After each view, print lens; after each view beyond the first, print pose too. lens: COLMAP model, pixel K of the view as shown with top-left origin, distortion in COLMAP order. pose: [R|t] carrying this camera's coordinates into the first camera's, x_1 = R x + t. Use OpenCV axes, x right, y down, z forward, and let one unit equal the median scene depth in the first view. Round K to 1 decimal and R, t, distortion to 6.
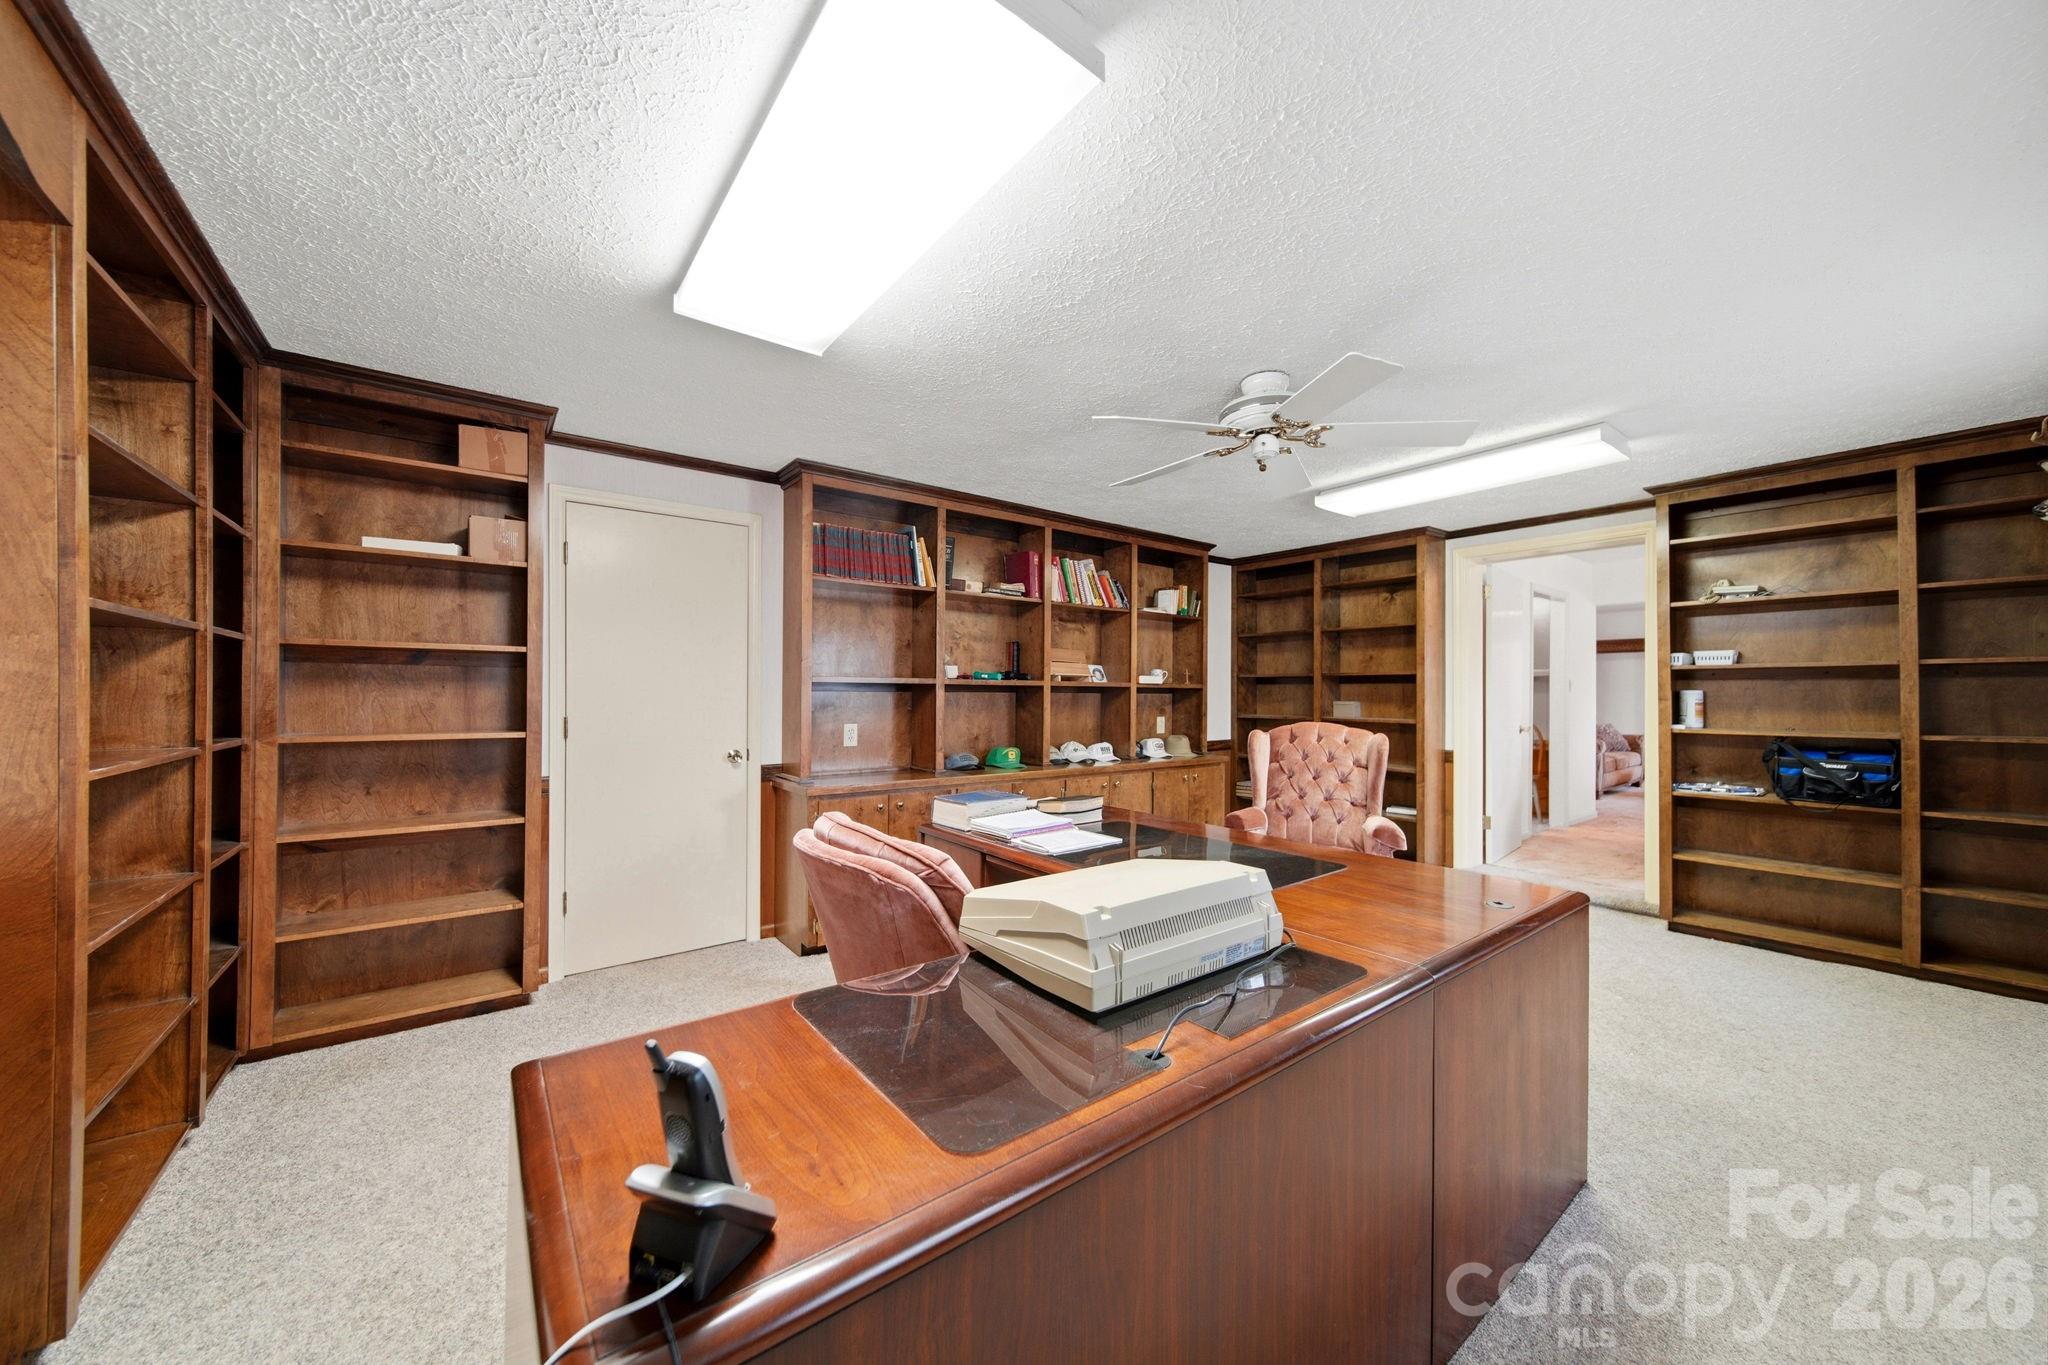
lens RADIAL K [[736.0, 0, 1017.7], [0, 736.0, 686.2], [0, 0, 1]] dist [0.000376, 0.000067]
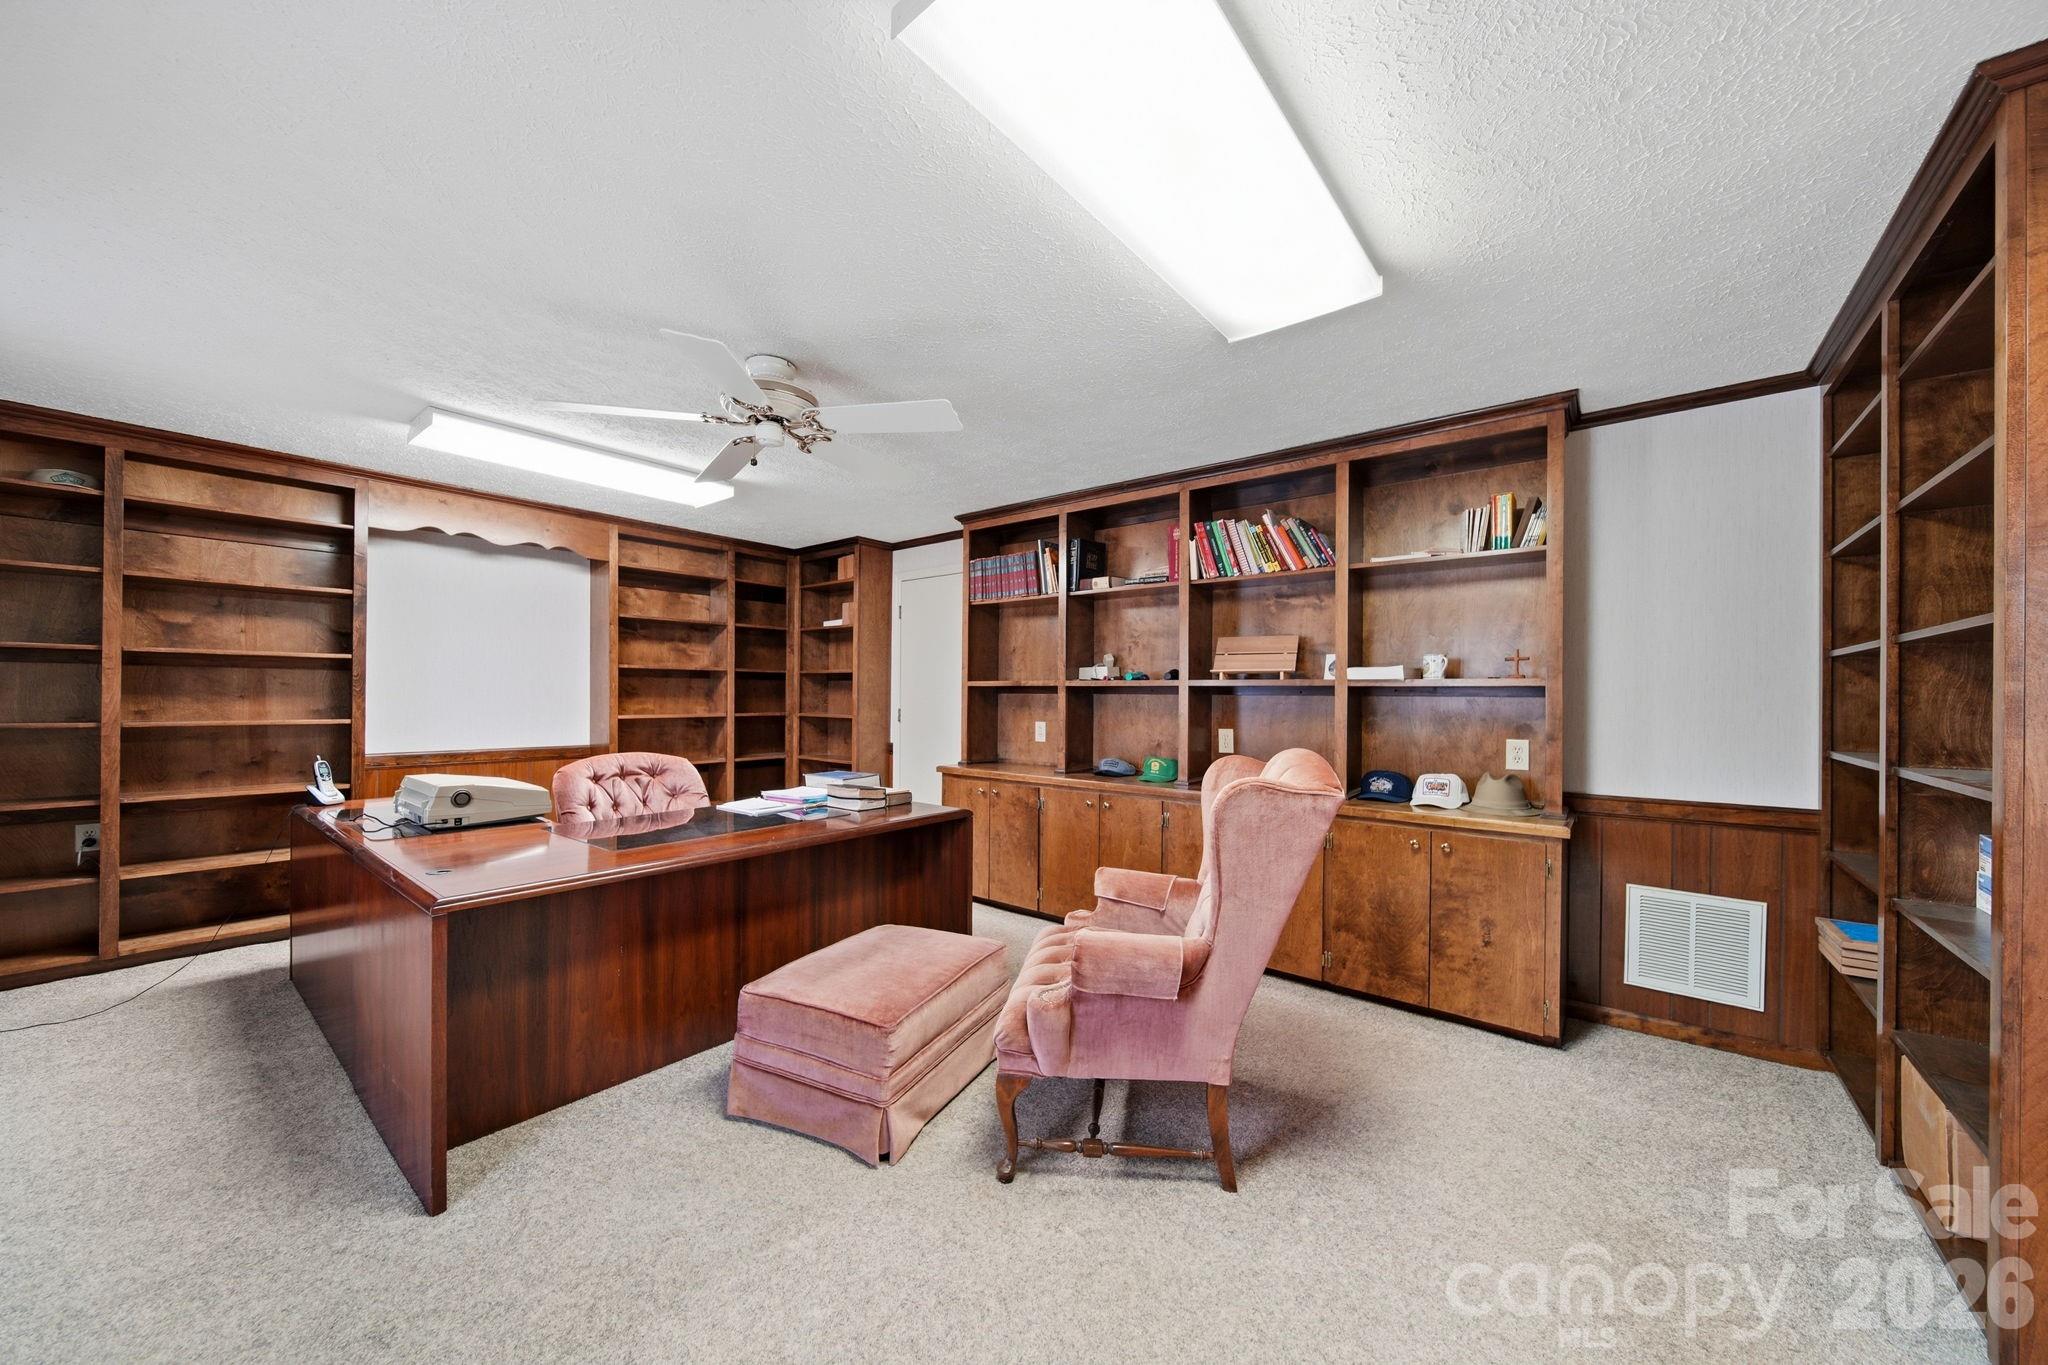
lens RADIAL K [[736.0, 0, 1017.7], [0, 736.0, 686.2], [0, 0, 1]] dist [0.000376, 0.000067]
pose [[0.241372, -0.011209, -0.970368, 0.780320], [0.008982, 0.999916, -0.009316, 0.005374], [0.970391, -0.006467, 0.241452, 0.618620]]
